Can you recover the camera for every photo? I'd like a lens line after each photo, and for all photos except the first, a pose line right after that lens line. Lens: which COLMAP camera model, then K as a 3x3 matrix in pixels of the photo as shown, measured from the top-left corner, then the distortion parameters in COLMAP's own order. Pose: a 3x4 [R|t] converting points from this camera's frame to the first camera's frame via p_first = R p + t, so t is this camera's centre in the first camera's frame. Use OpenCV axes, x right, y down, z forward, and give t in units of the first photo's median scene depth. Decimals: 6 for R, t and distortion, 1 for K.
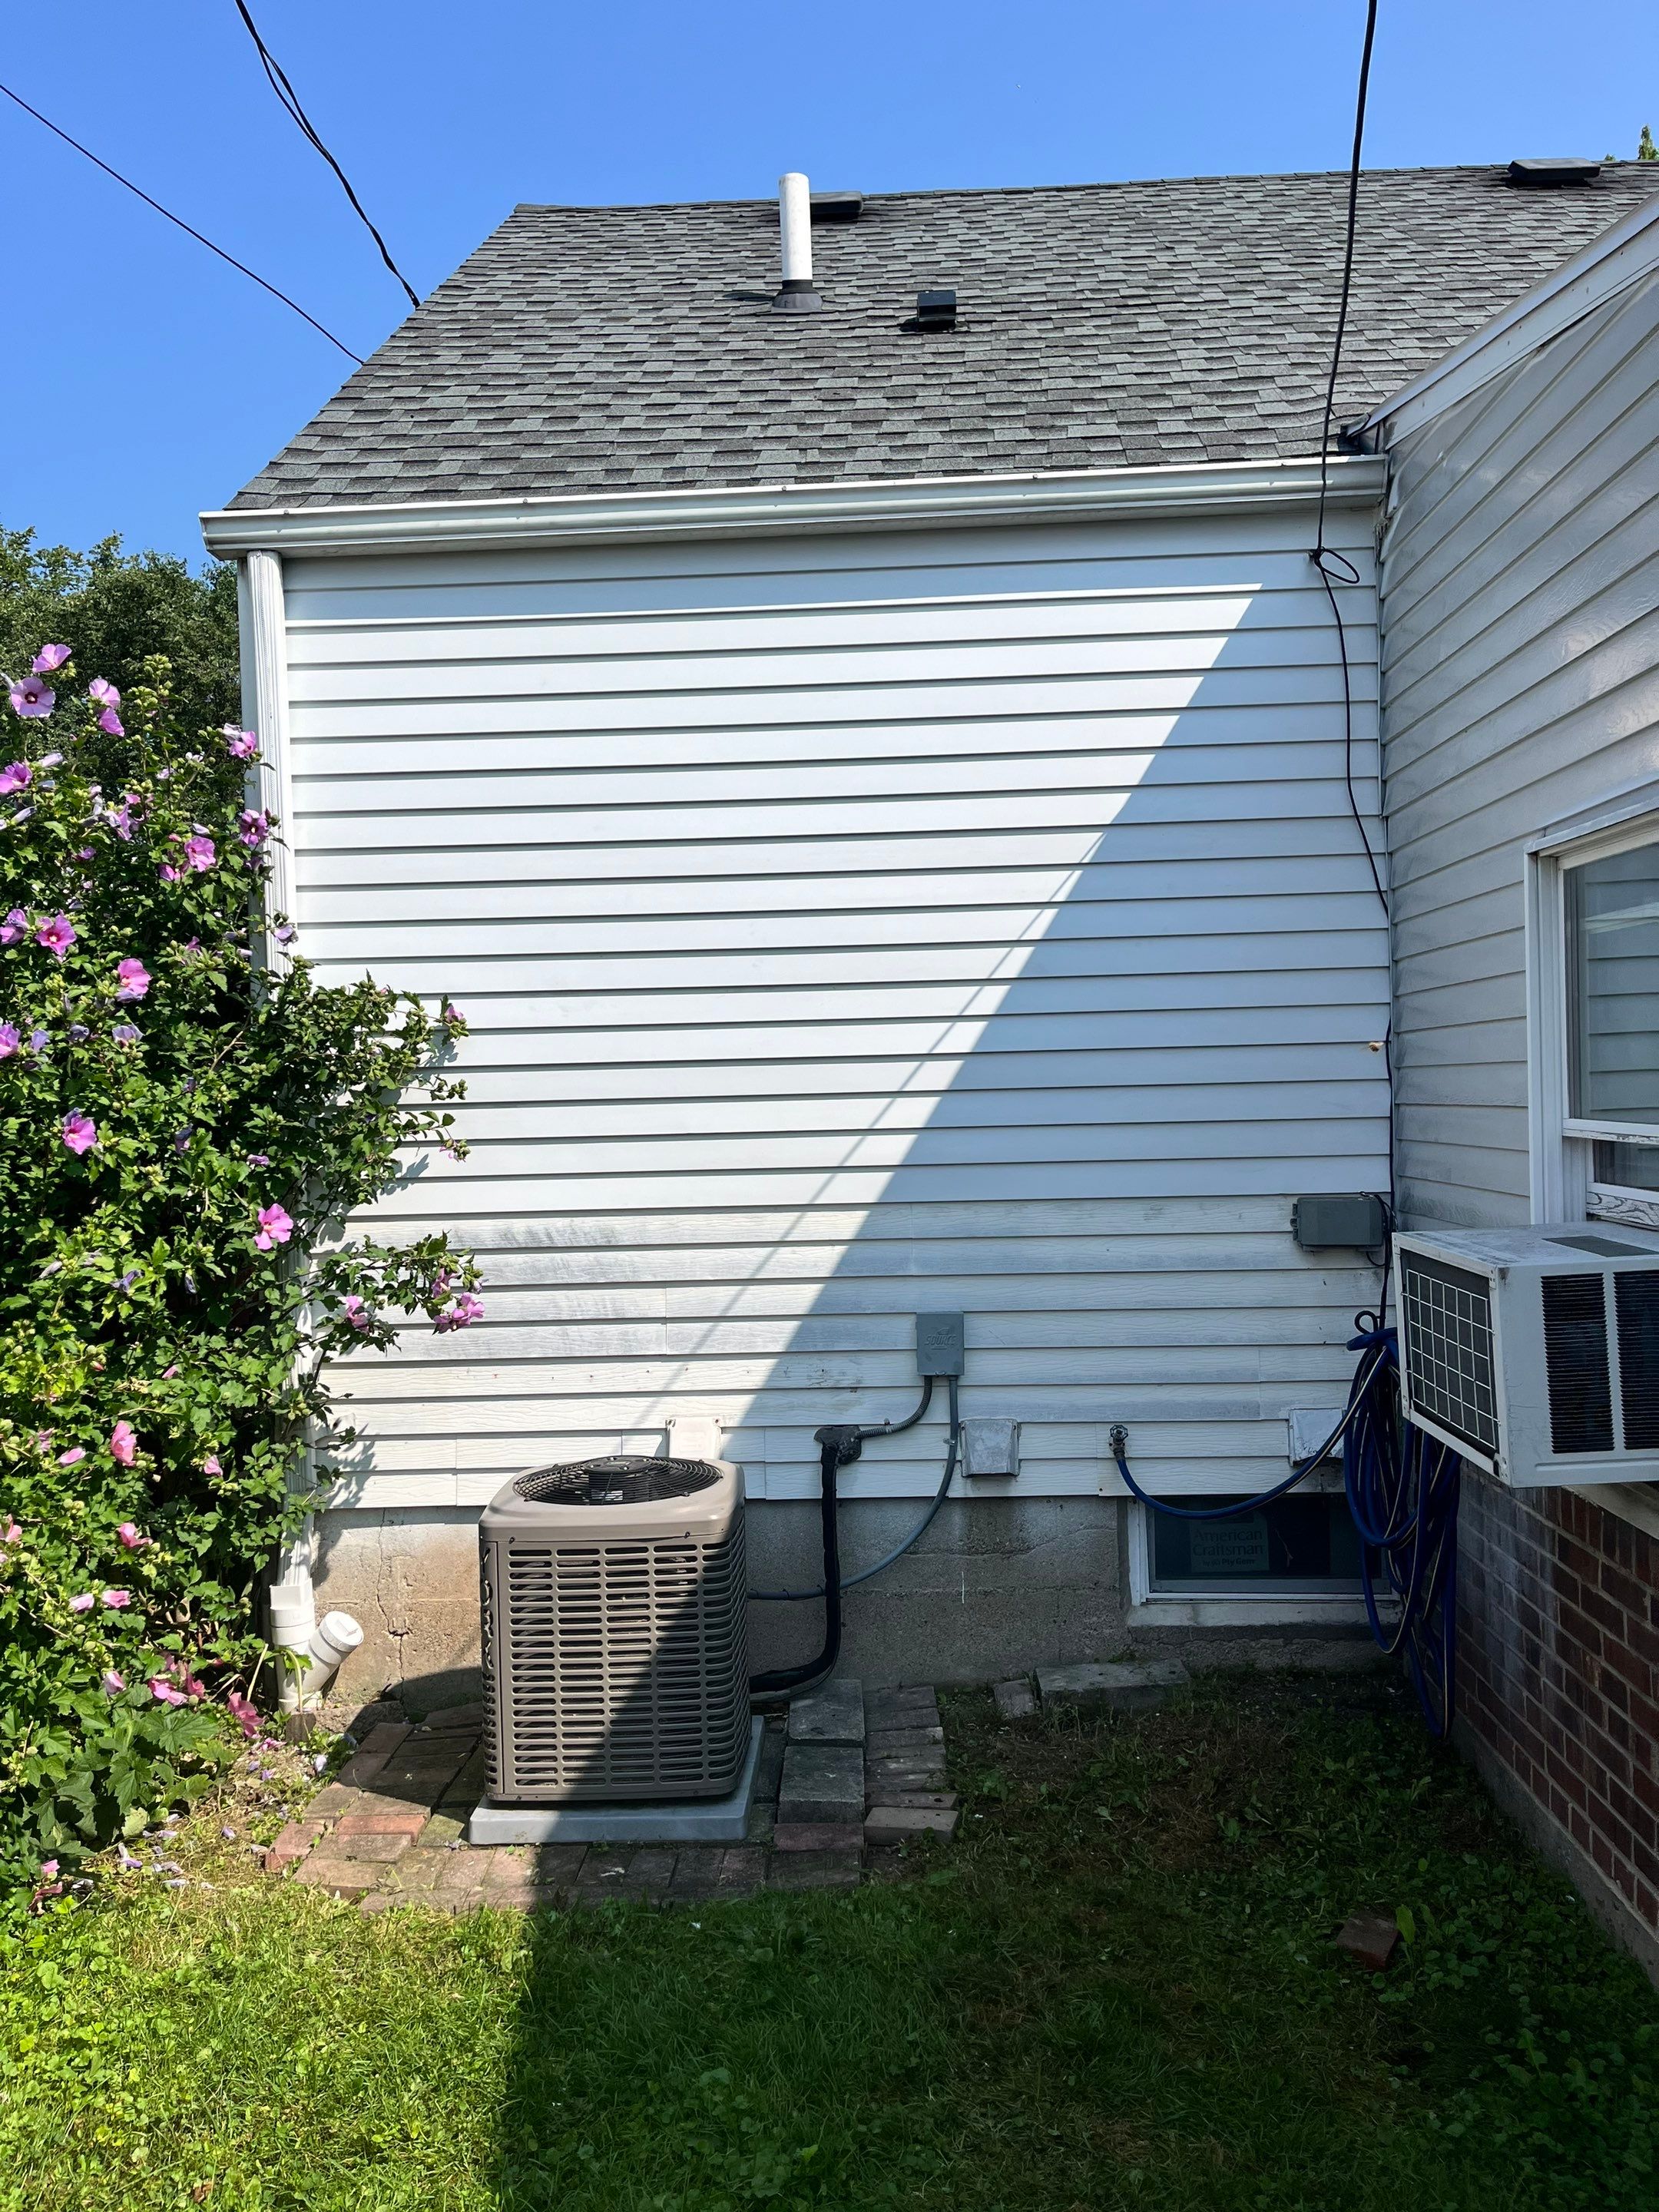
lens RADIAL K [[1763.5, 0, 829.7], [0, 1763.5, 1105.7], [0, 0, 1]] dist [0.007517, -0.007236]
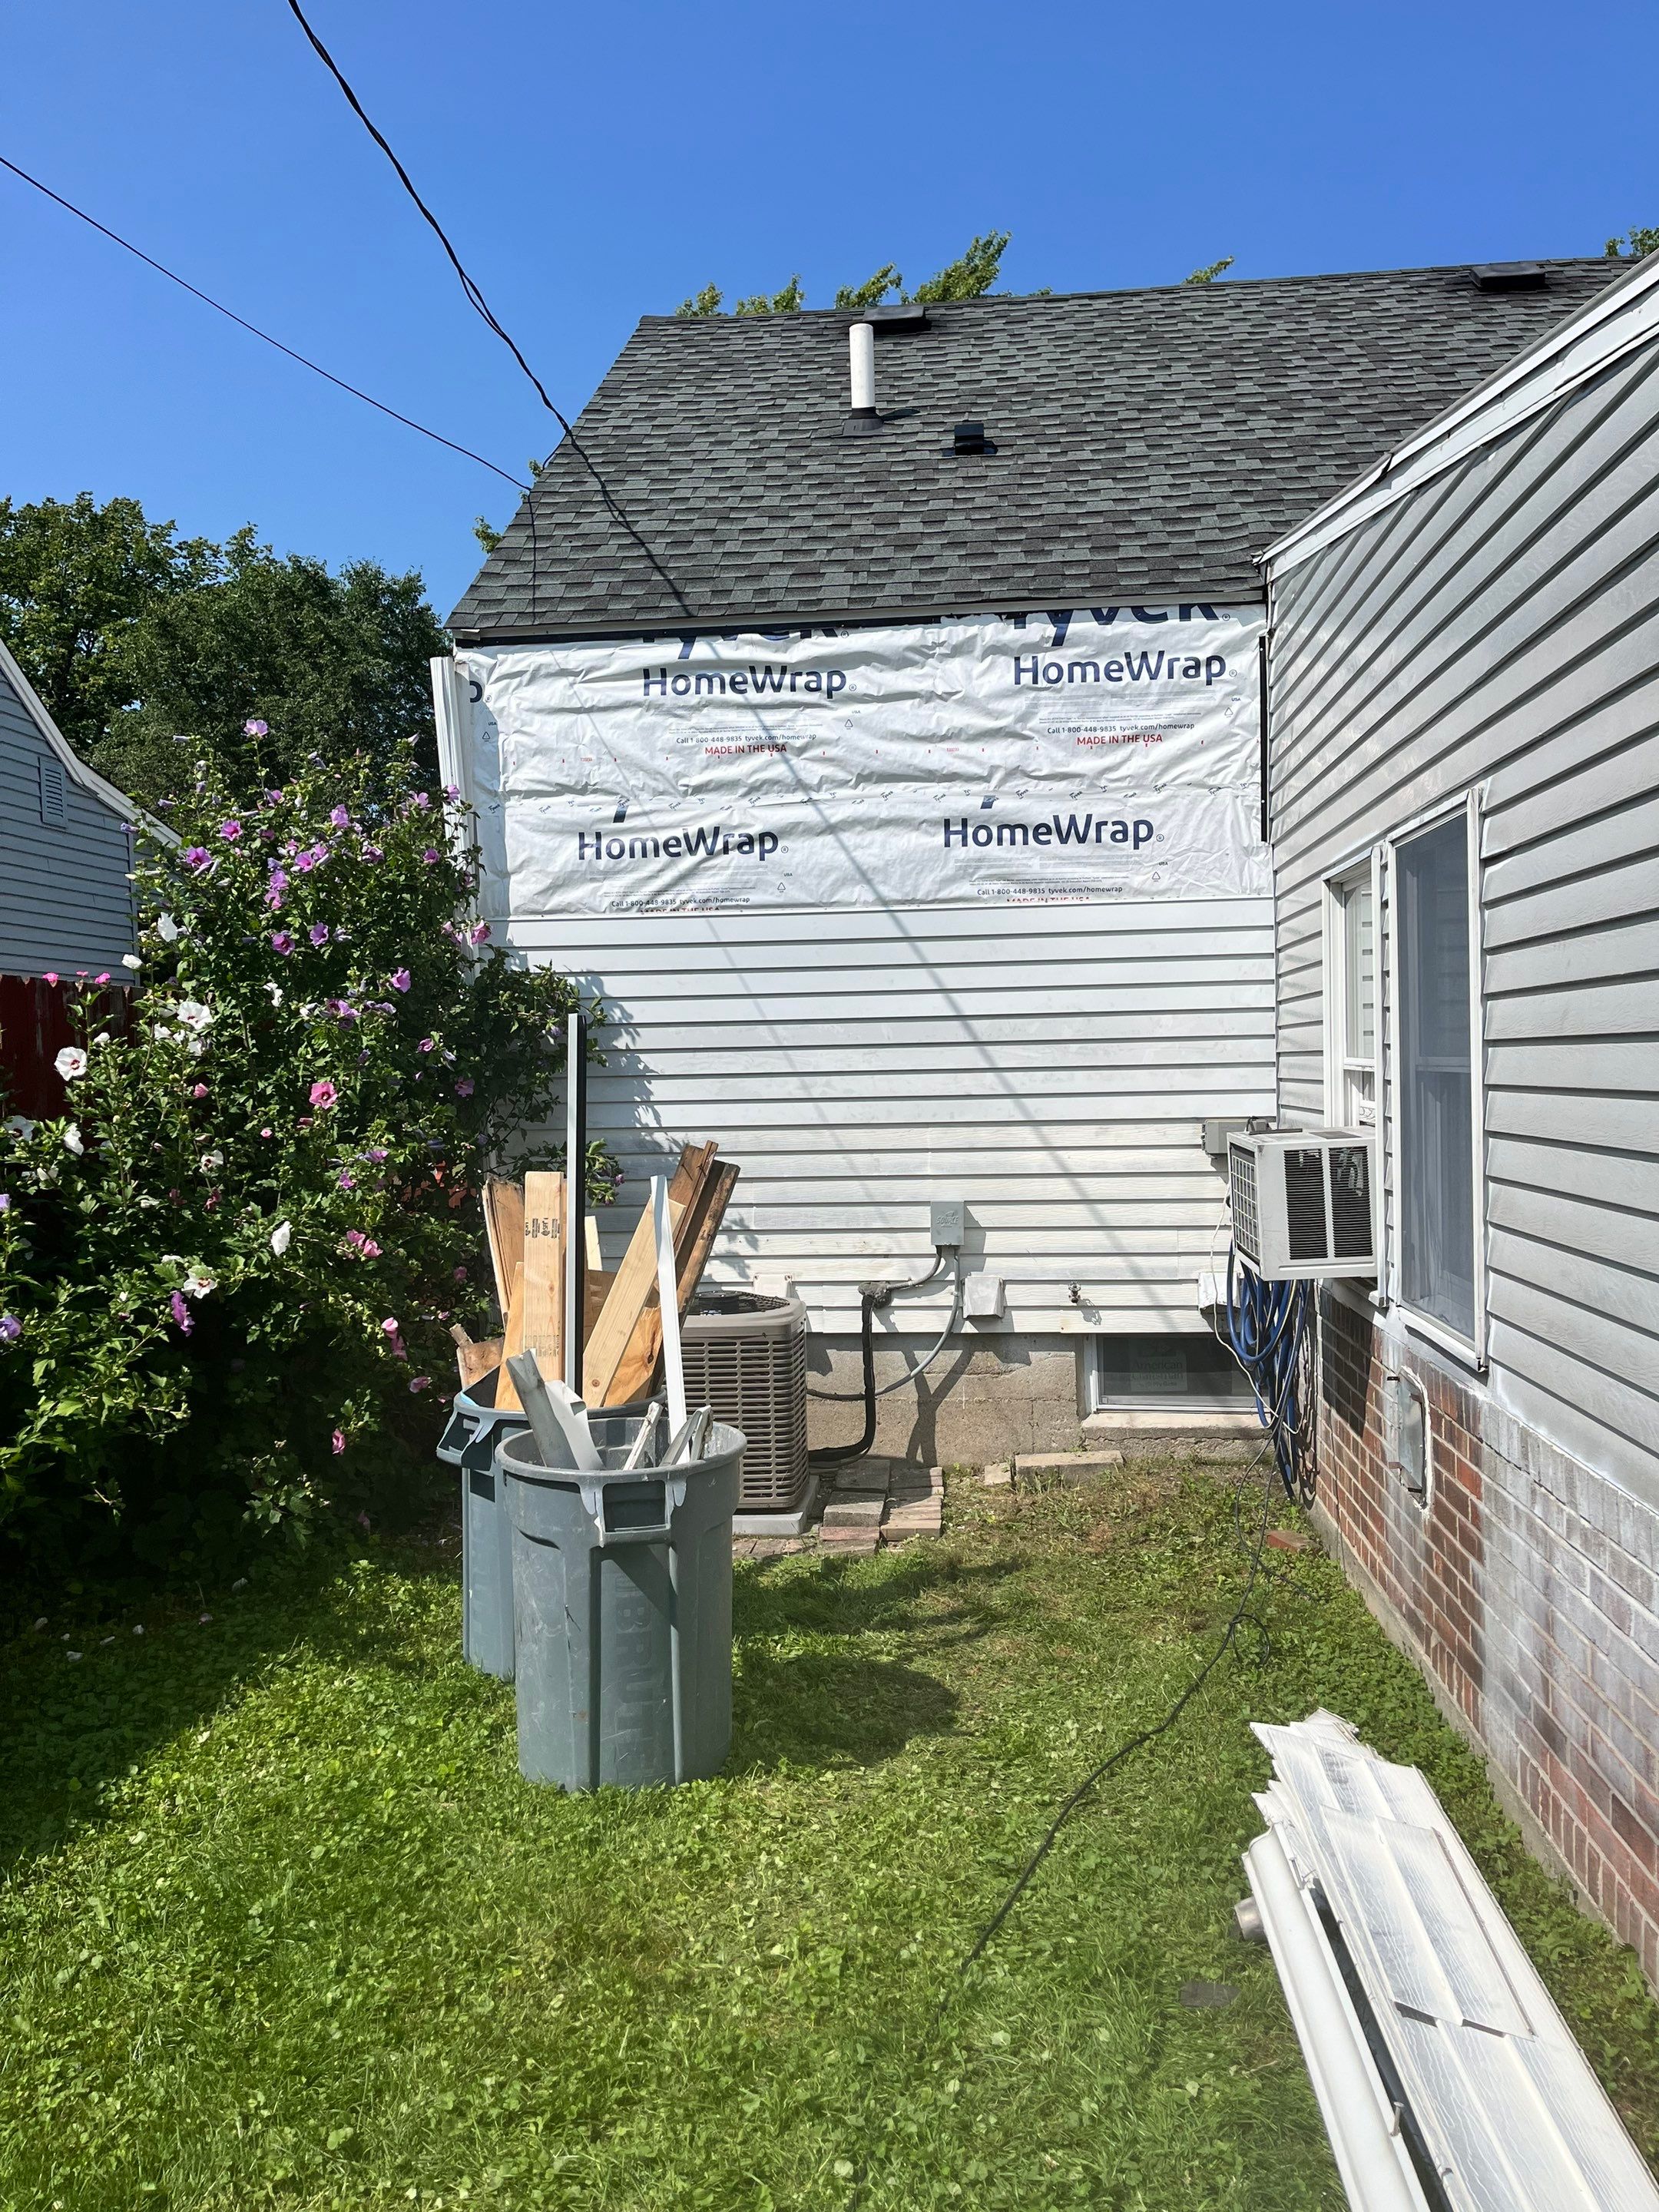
lens RADIAL K [[1763.5, 0, 831.0], [0, 1763.5, 1103.6], [0, 0, 1]] dist [0.007517, -0.007236]
pose [[0.998170, 0.004928, -0.060265, 0.043274], [-0.003987, 0.999869, 0.015711, 0.014923], [0.060334, -0.015442, 0.998059, -0.320950]]
